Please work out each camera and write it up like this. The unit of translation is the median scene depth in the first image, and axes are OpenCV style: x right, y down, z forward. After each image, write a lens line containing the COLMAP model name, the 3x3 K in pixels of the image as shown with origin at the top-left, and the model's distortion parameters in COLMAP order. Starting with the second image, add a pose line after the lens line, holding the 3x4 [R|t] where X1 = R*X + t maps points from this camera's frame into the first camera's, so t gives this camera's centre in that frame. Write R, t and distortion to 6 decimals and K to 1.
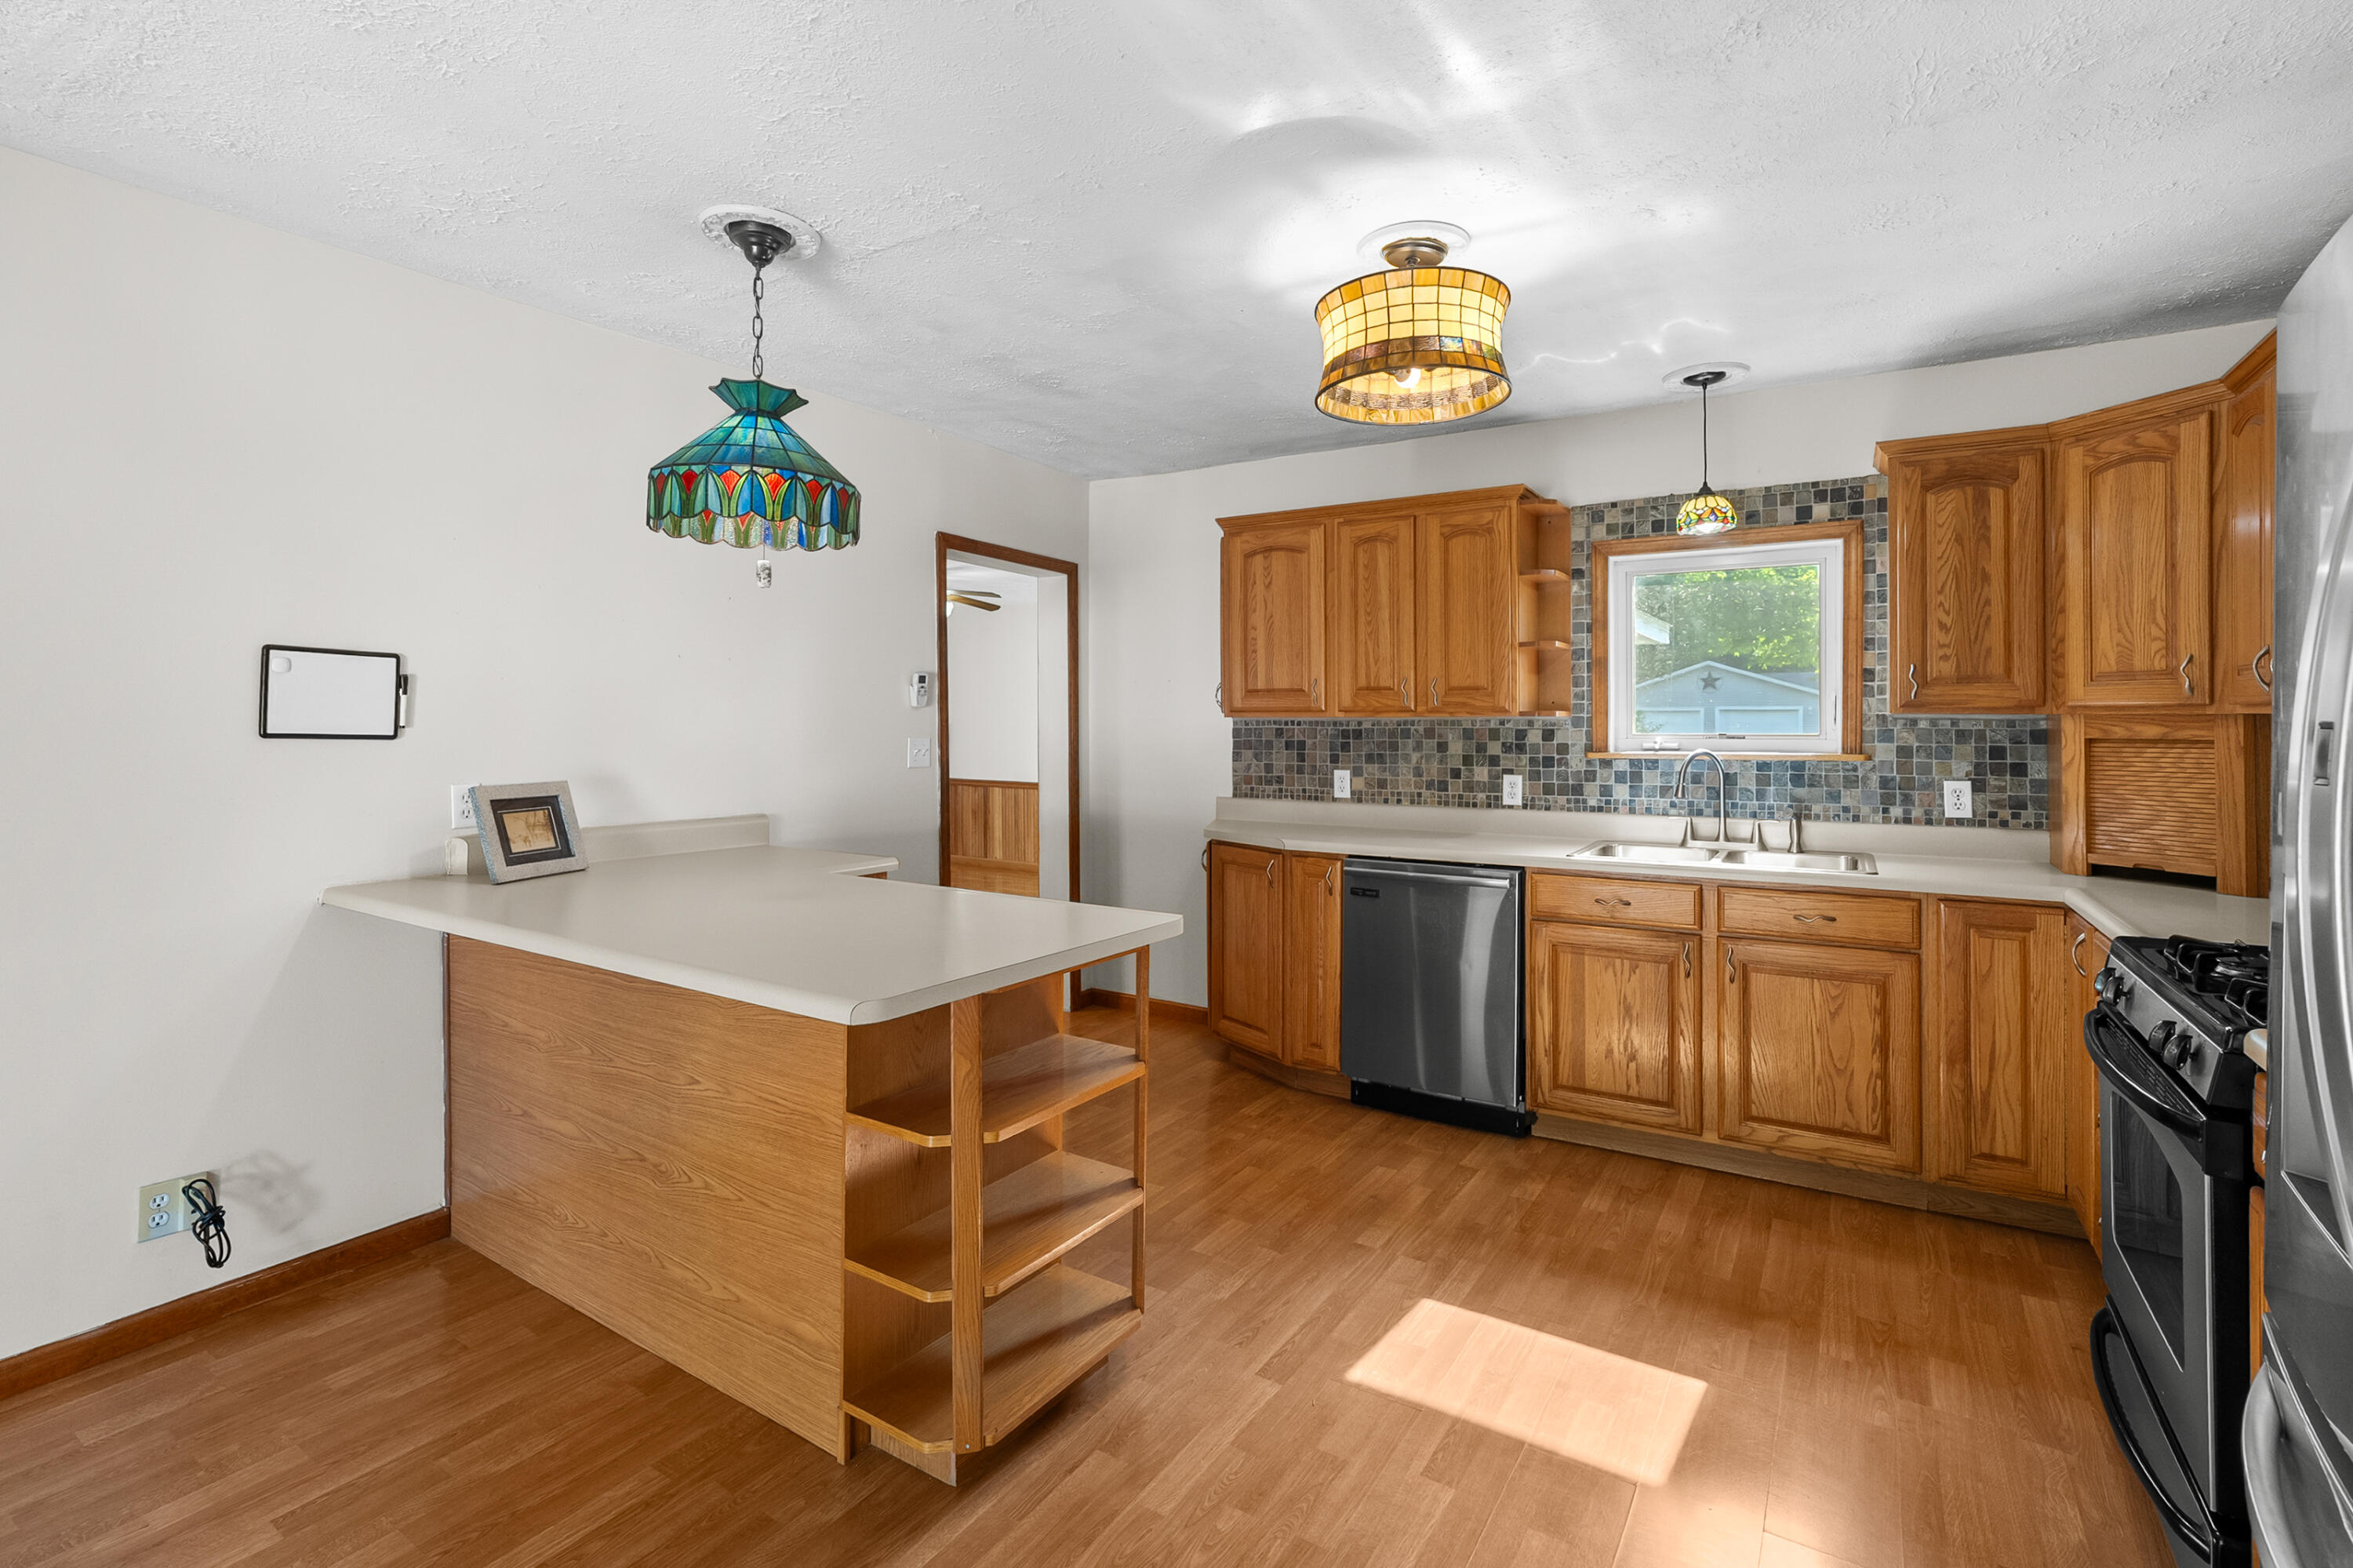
lens RADIAL K [[1078.0, 0, 1172.7], [0, 1078.0, 713.5], [0, 0, 1]] dist [-0.003988, -0.000314]
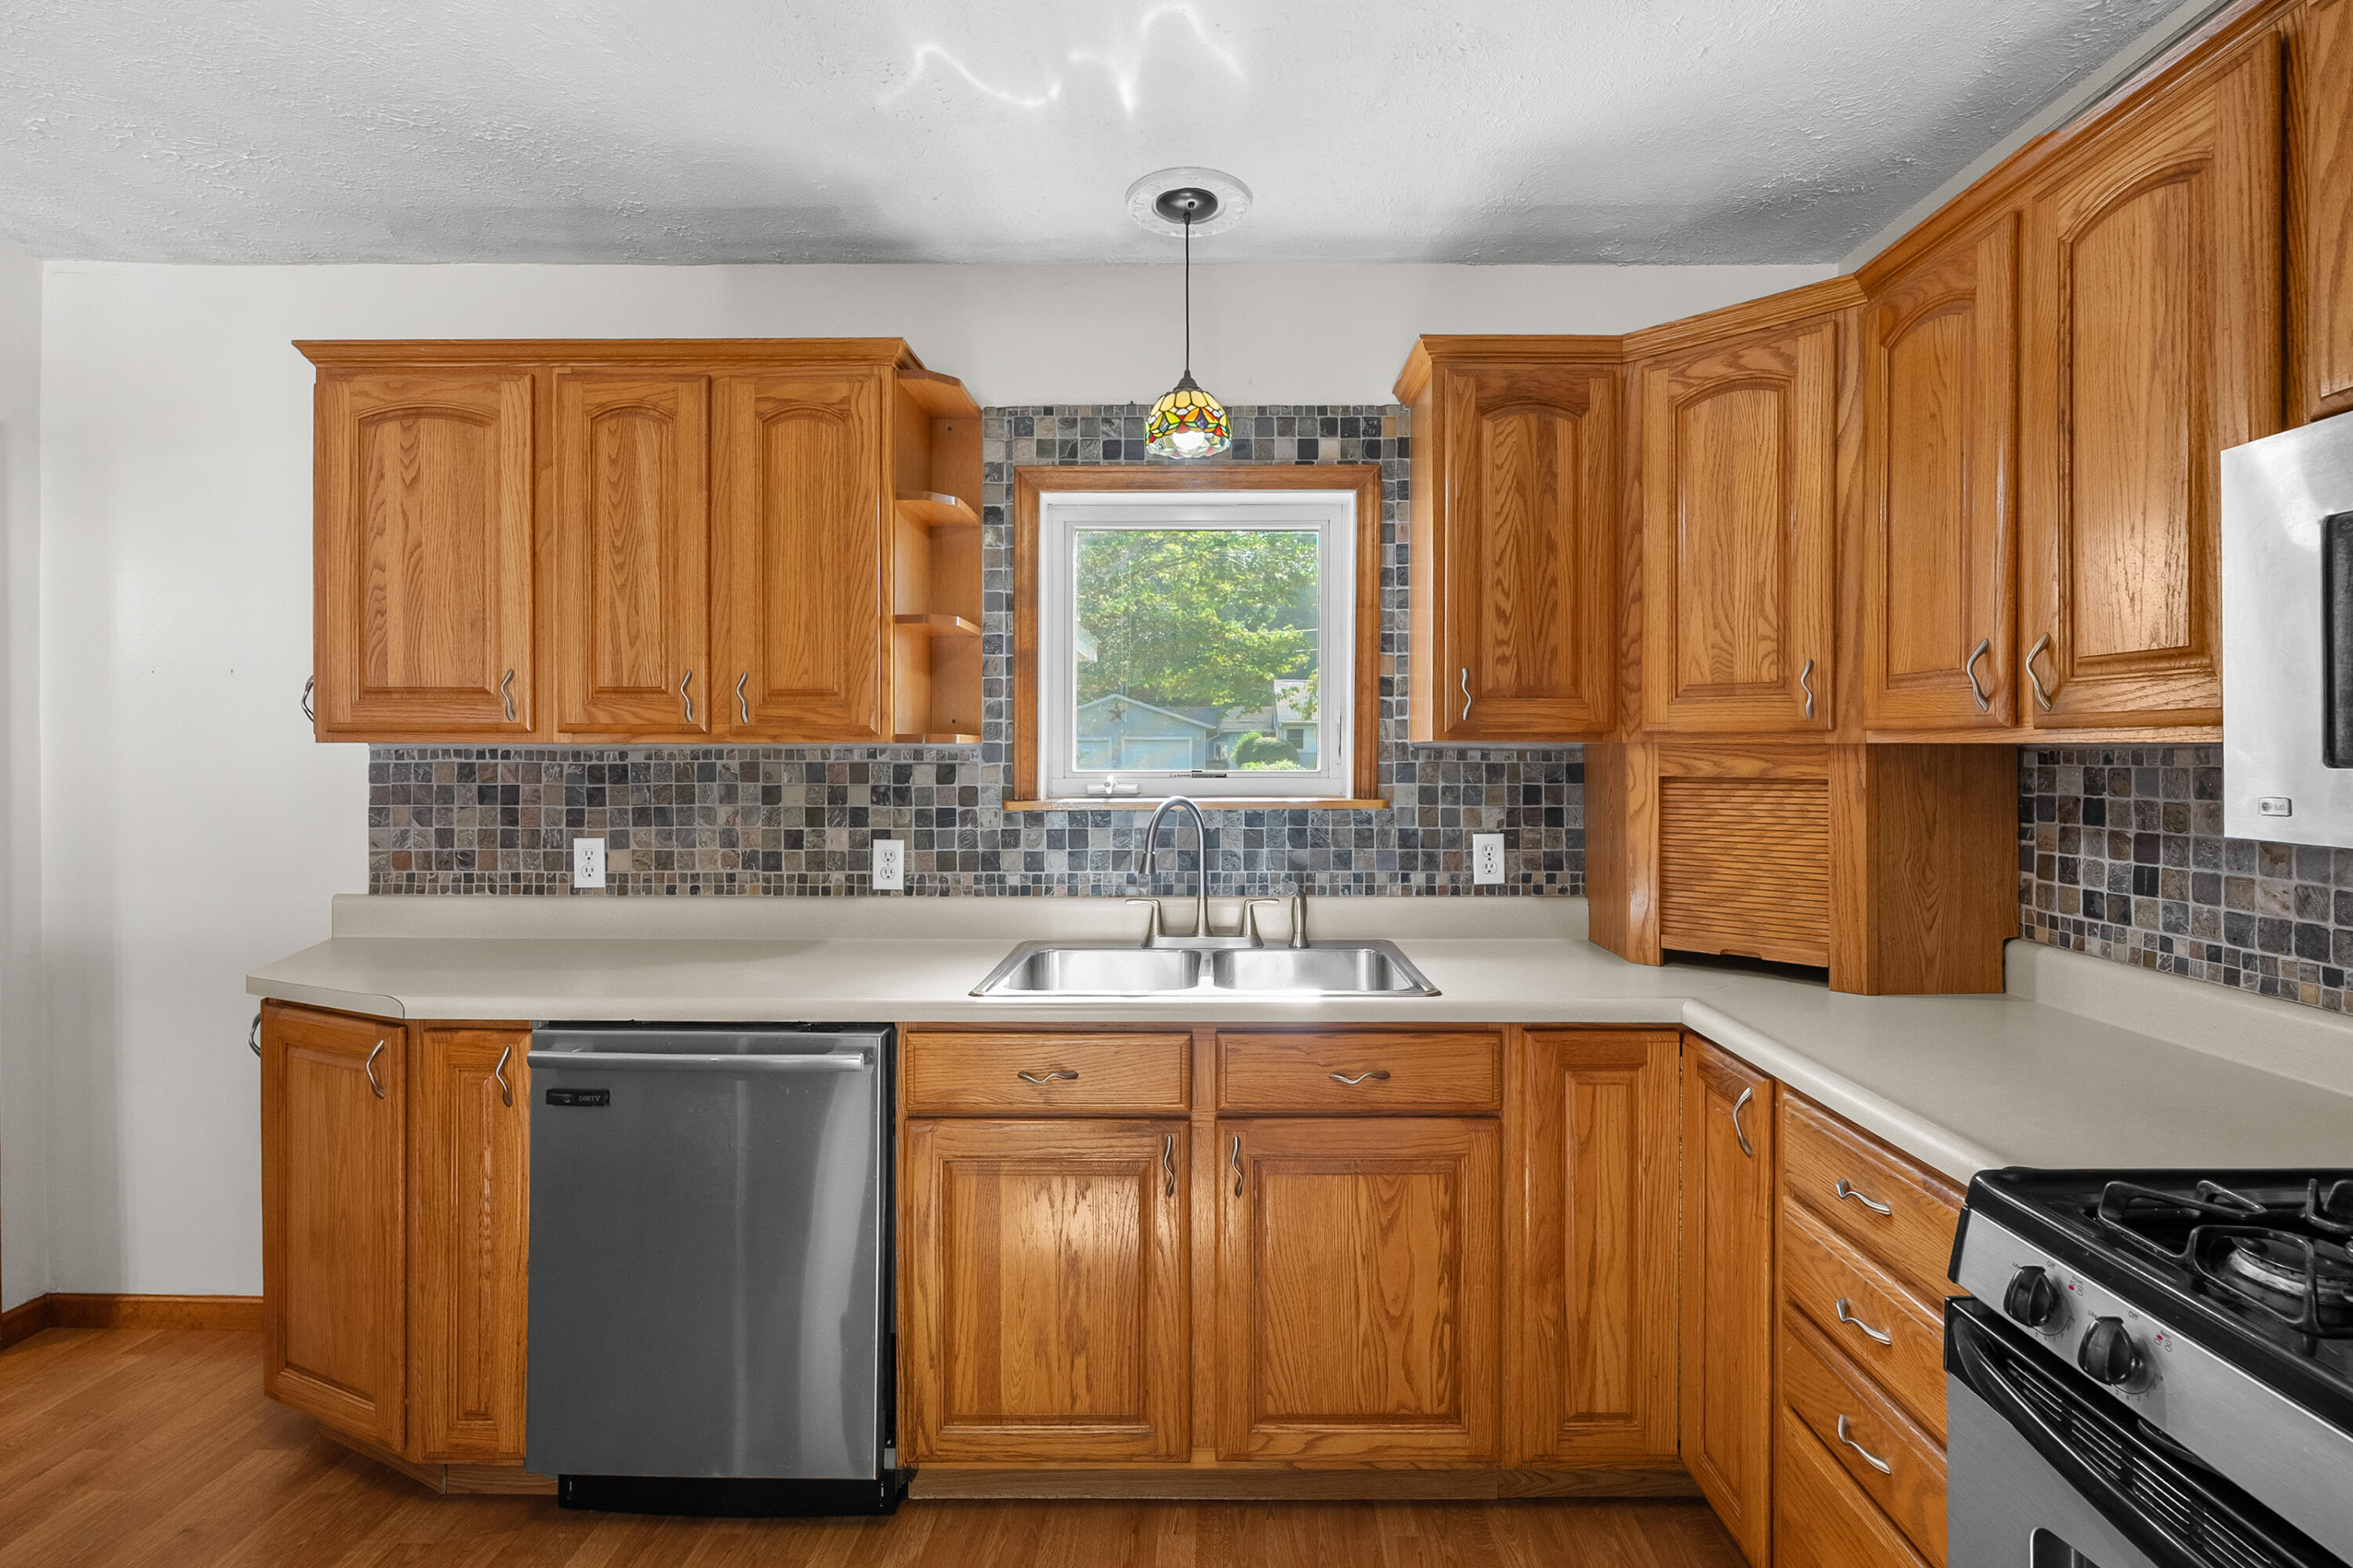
lens RADIAL K [[1078.0, 0, 1214.0], [0, 1078.0, 746.9], [0, 0, 1]] dist [-0.003988, -0.000314]
pose [[0.848843, 0.002713, 0.528639, 0.179786], [-0.005223, 0.999981, 0.003255, 0.002121], [-0.528620, -0.005524, 0.848841, 0.465995]]
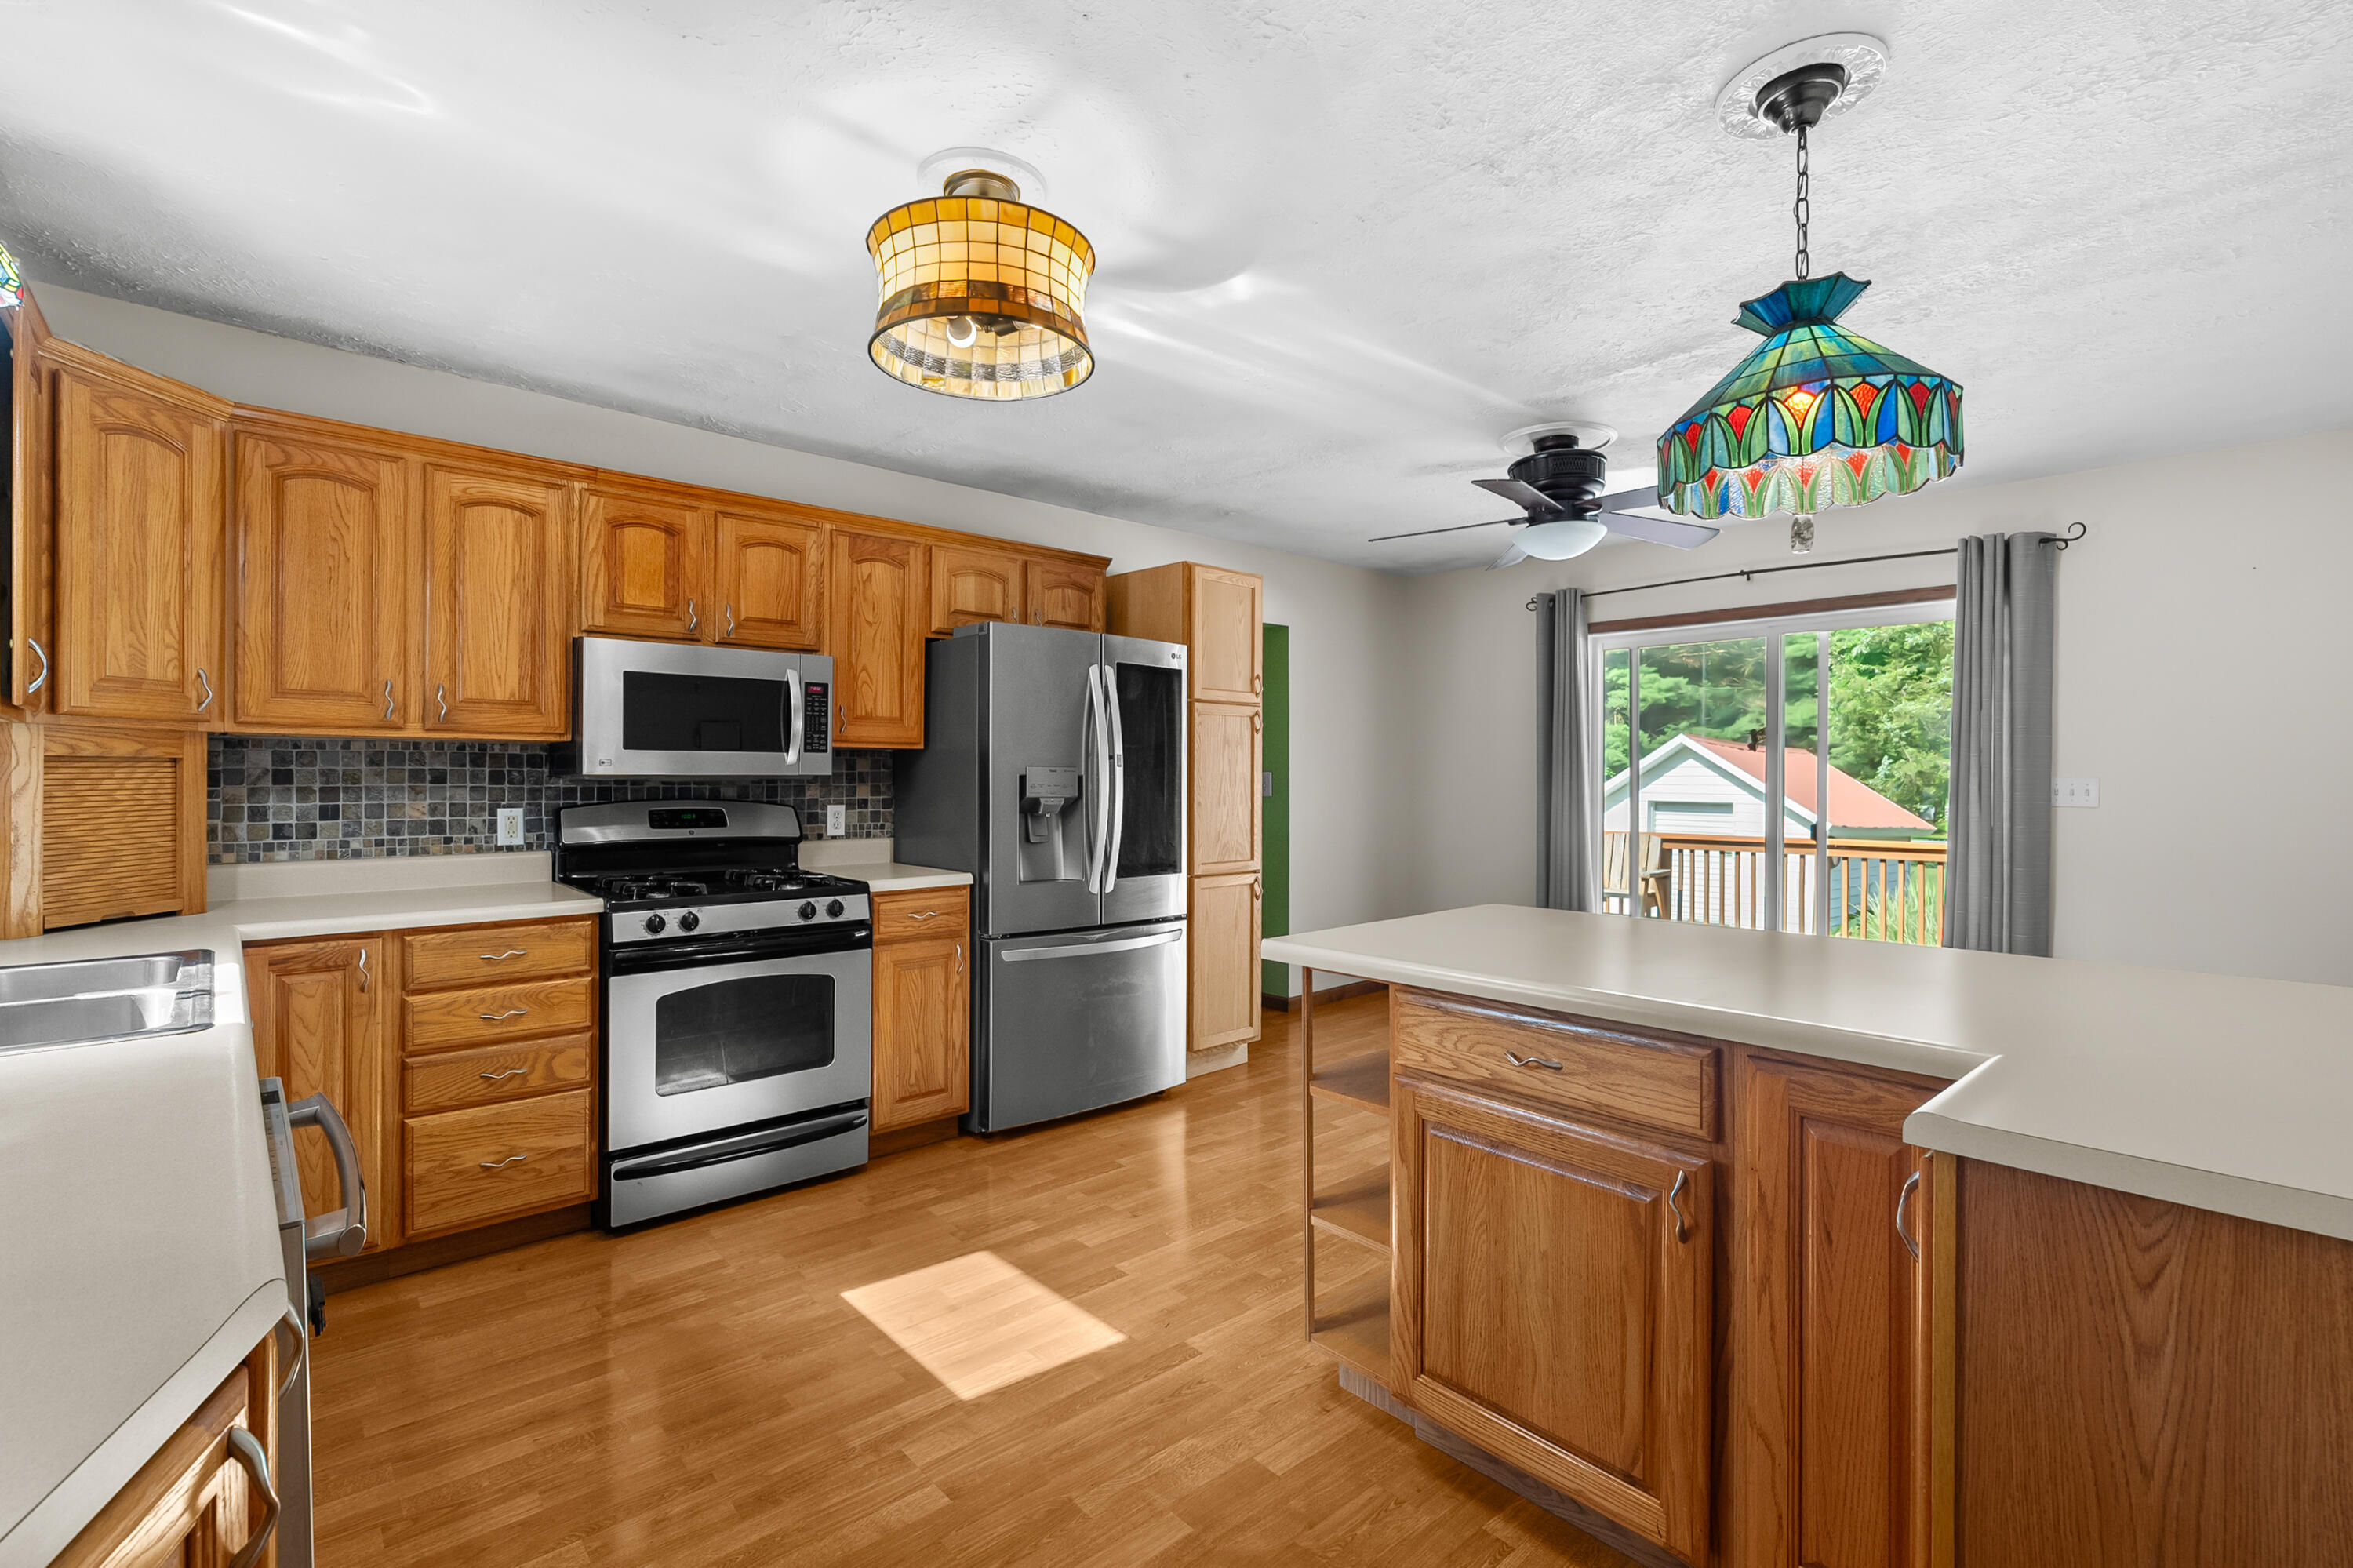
lens RADIAL K [[1078.0, 0, 1170.8], [0, 1078.0, 774.1], [0, 0, 1]] dist [-0.003988, -0.000314]
pose [[-0.959261, -0.004144, 0.282491, -0.122677], [-0.006125, 0.999962, -0.006131, 0.030989], [-0.282455, -0.007611, -0.959250, 1.300228]]
